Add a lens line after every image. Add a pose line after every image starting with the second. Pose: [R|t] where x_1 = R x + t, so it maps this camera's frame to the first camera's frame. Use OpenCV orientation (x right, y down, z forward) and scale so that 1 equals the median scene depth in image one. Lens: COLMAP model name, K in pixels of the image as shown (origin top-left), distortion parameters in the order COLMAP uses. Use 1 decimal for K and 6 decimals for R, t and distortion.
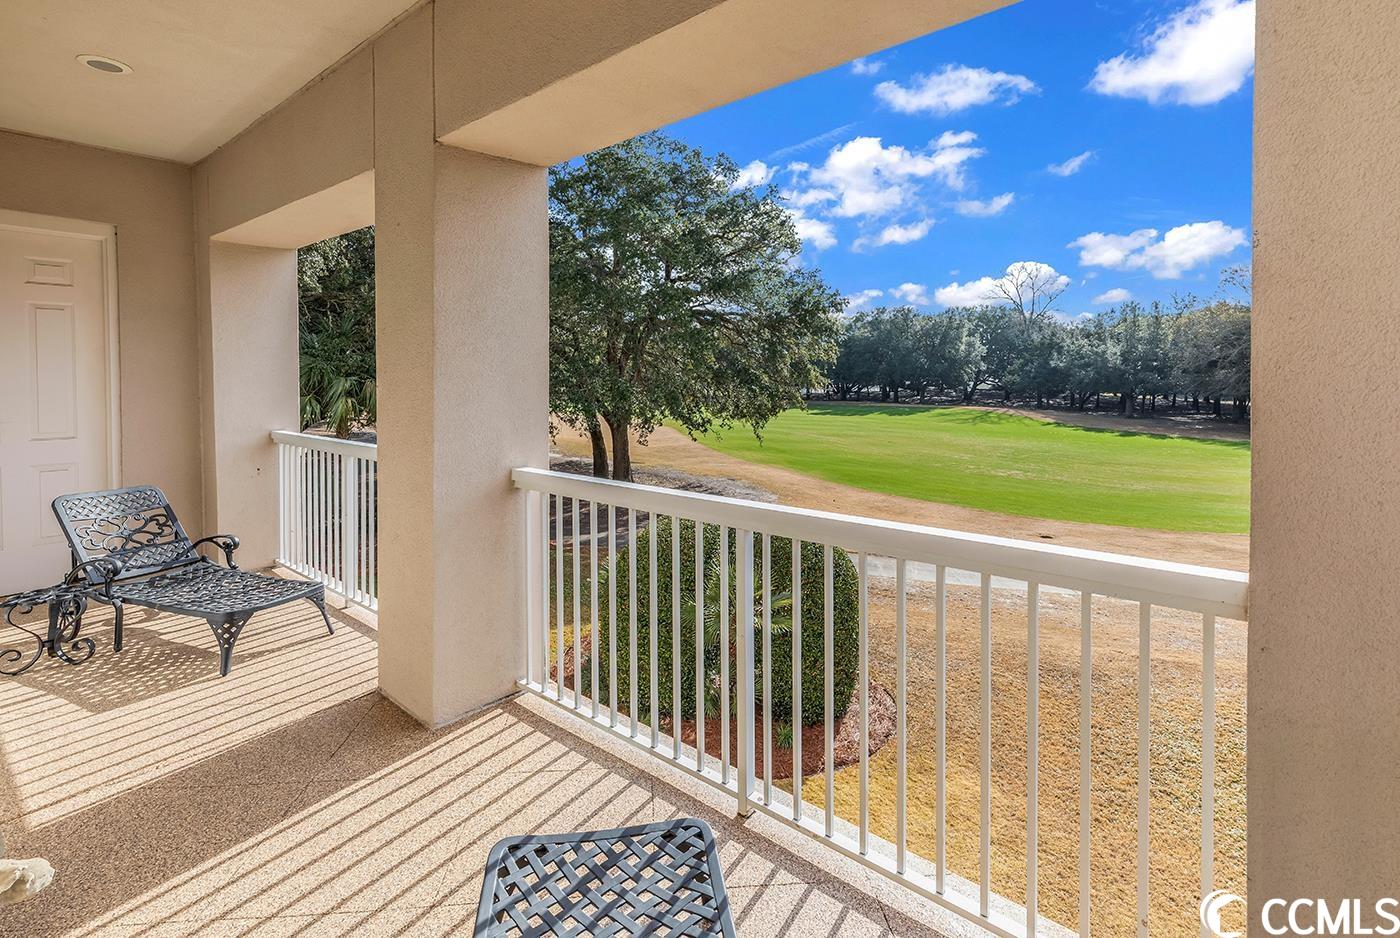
lens RADIAL K [[557.4, 0, 701.3], [0, 557.4, 407.4], [0, 0, 1]] dist [0.002817, 0.000029]
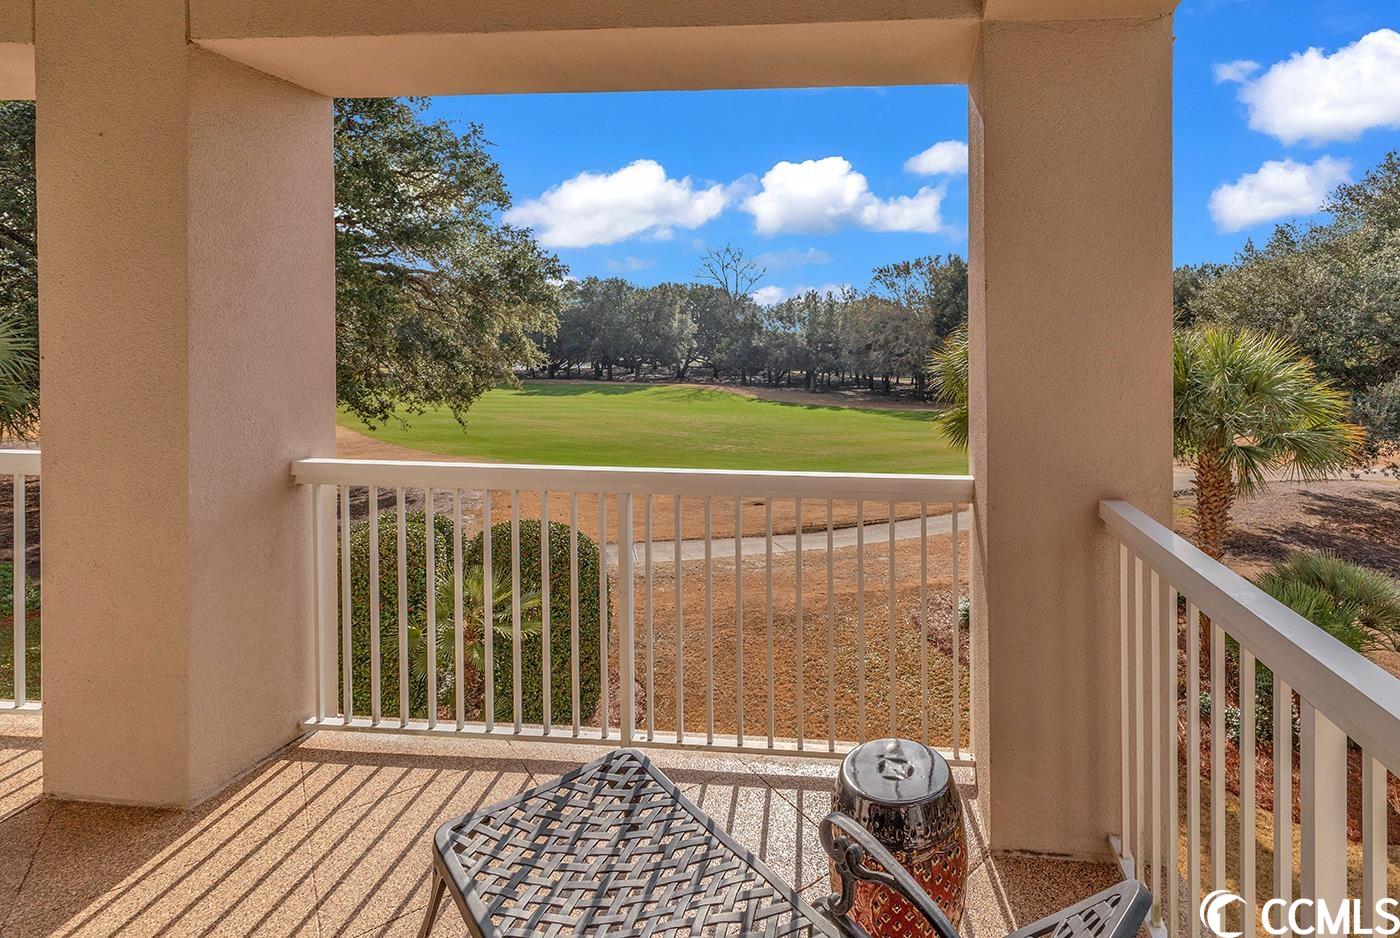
lens RADIAL K [[677.0, 0, 701.3], [0, 677.0, 375.0], [0, 0, 1]] dist [-0.004166, -0.000626]
pose [[0.857588, -0.000514, 0.514337, -0.120233], [0.010543, 0.999807, -0.016580, 0.002842], [-0.514229, 0.019642, 0.857428, -0.053481]]
